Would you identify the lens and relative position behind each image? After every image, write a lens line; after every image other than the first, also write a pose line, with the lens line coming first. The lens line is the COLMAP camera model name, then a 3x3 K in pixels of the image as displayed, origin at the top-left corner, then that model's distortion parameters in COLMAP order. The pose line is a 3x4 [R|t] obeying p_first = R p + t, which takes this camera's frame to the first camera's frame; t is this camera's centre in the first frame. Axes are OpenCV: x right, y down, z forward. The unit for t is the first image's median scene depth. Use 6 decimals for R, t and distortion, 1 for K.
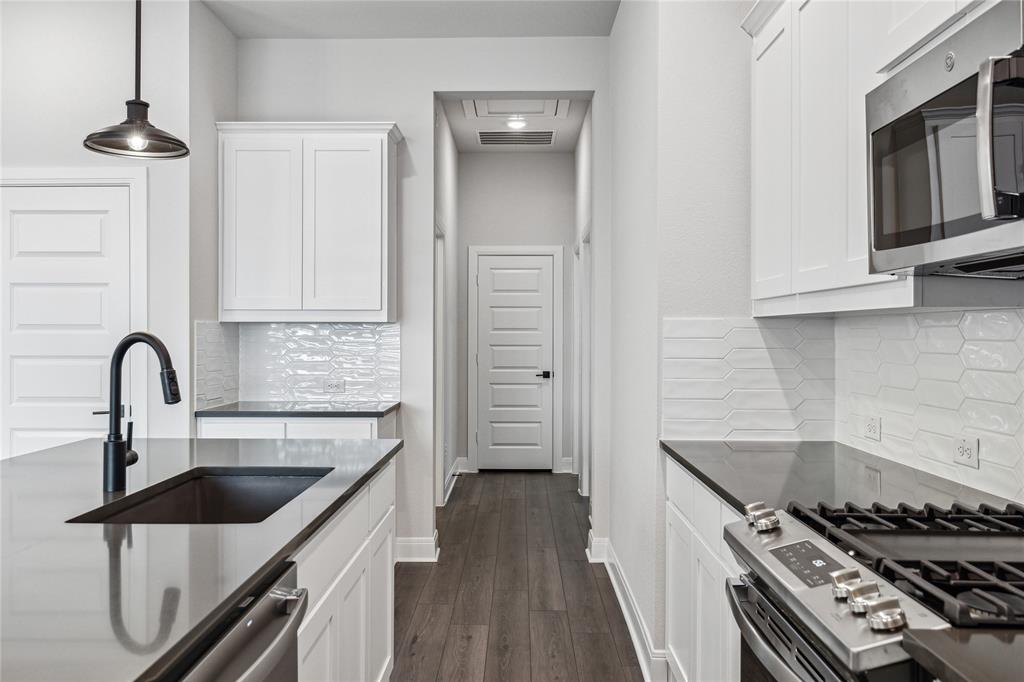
lens RADIAL K [[876.2, 0, 497.1], [0, 876.2, 324.3], [0, 0, 1]] dist [-0.007137, -0.012508]
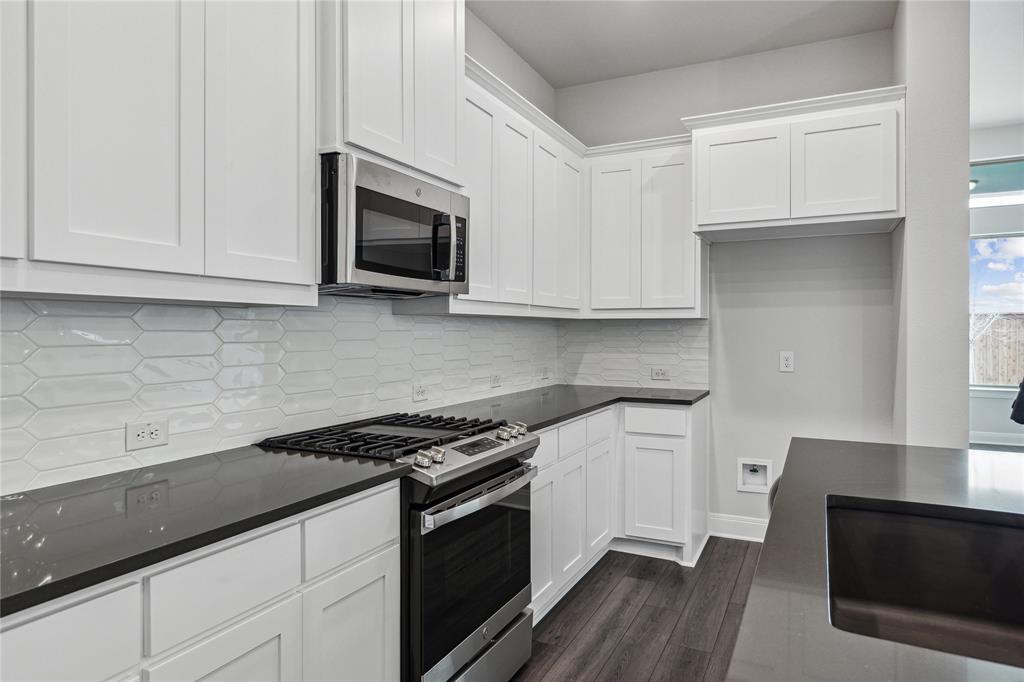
lens RADIAL K [[629.5, 0, 507.8], [0, 629.5, 333.2], [0, 0, 1]] dist [0.014996, -0.004243]
pose [[-0.913331, -0.005173, 0.407185, -0.130054], [-0.006838, 0.999973, -0.002634, 0.014154], [-0.407160, -0.005190, -0.913342, 1.086213]]
